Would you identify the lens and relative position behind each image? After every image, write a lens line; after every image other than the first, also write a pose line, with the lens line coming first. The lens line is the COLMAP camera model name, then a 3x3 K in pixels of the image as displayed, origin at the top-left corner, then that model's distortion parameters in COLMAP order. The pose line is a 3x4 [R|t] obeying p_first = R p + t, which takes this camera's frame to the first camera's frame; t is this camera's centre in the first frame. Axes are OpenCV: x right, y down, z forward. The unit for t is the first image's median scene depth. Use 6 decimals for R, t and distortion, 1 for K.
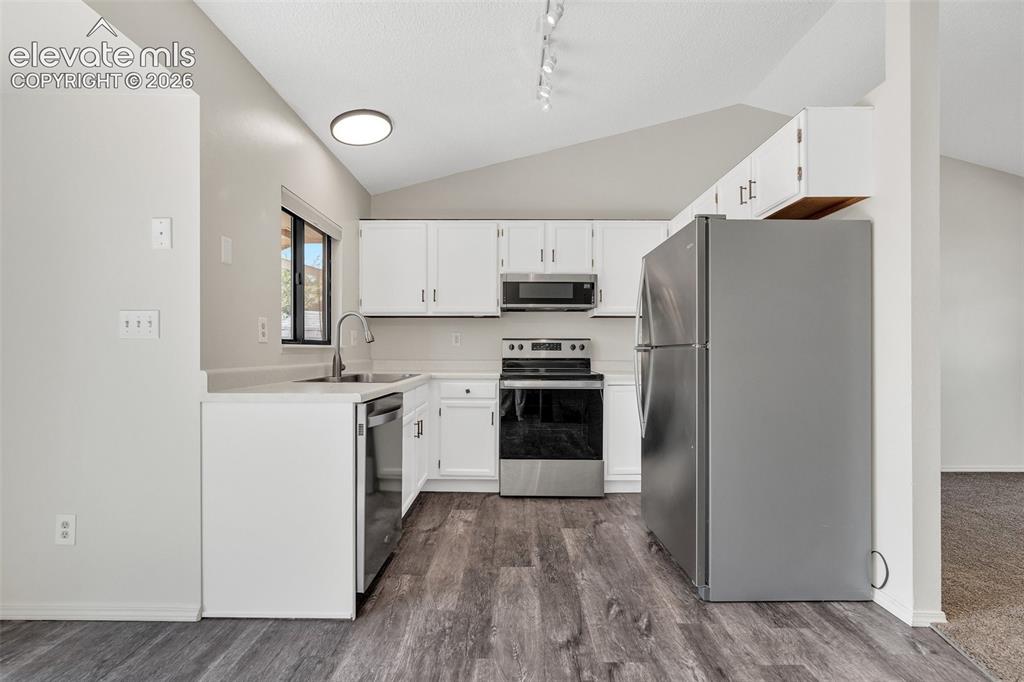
lens RADIAL K [[469.0, 0, 510.1], [0, 469.0, 349.5], [0, 0, 1]] dist [-0.004461, 0.001312]
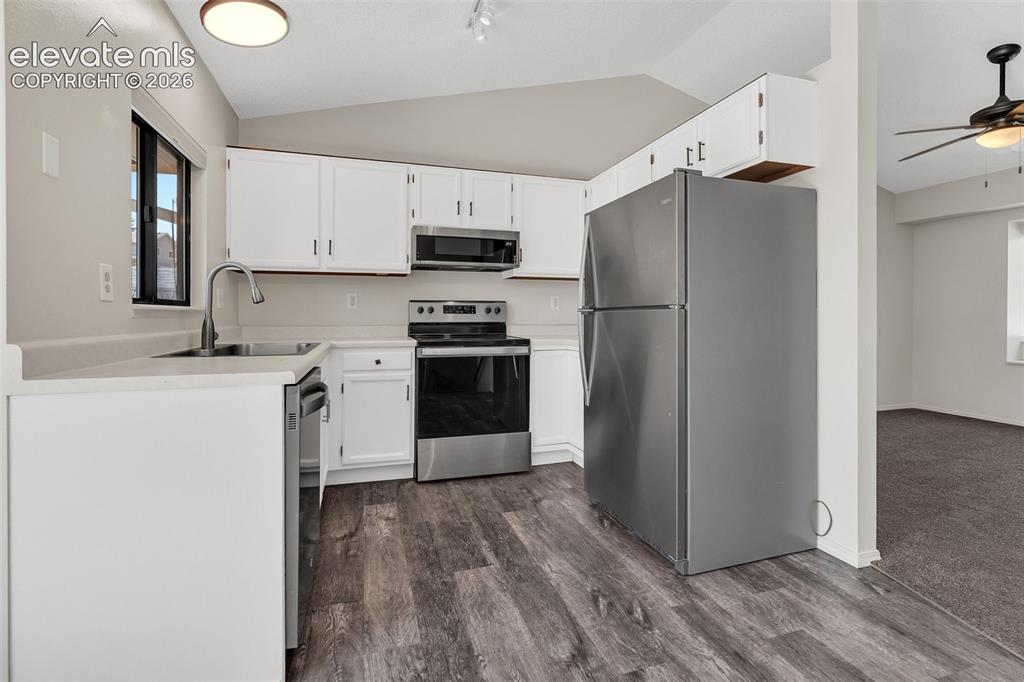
lens RADIAL K [[476.3, 0, 515.4], [0, 476.3, 314.1], [0, 0, 1]] dist [-0.004609, 0.000201]
pose [[0.950512, -0.001712, 0.310684, -0.155526], [0.001996, 0.999998, -0.000597, 0.005065], [-0.310682, 0.001187, 0.950513, 0.141178]]
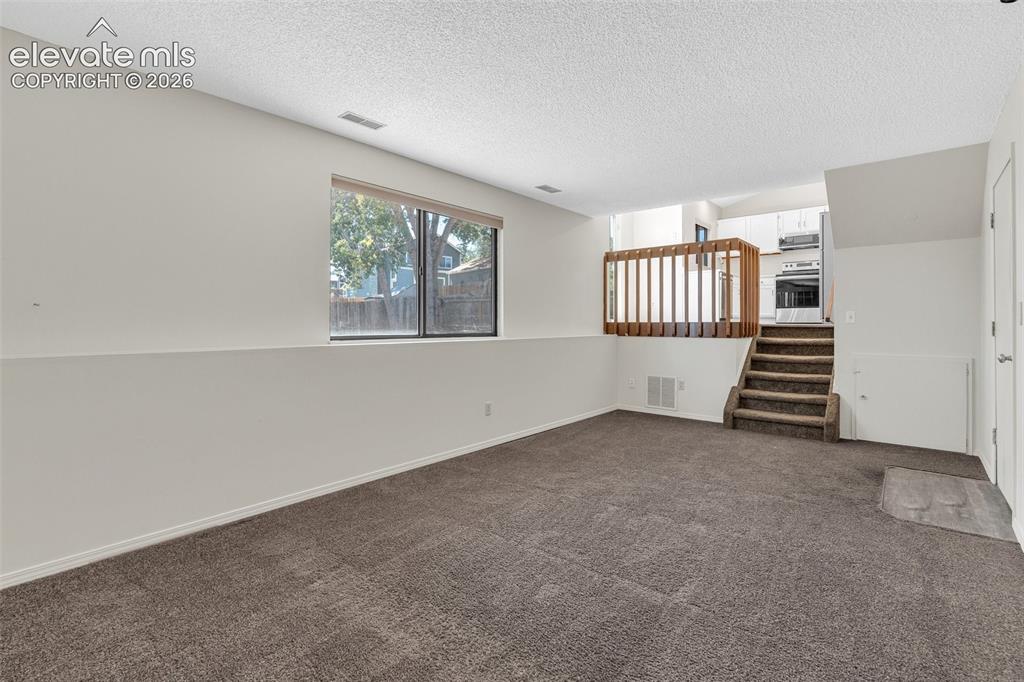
lens RADIAL K [[480.0, 0, 534.7], [0, 480.0, 318.7], [0, 0, 1]] dist [0.001609, 0.000509]
pose [[0.785977, -0.009075, -0.618189, 0.706598], [0.004591, 0.999950, -0.008843, 0.390021], [0.618238, 0.004112, 0.785980, -2.322212]]
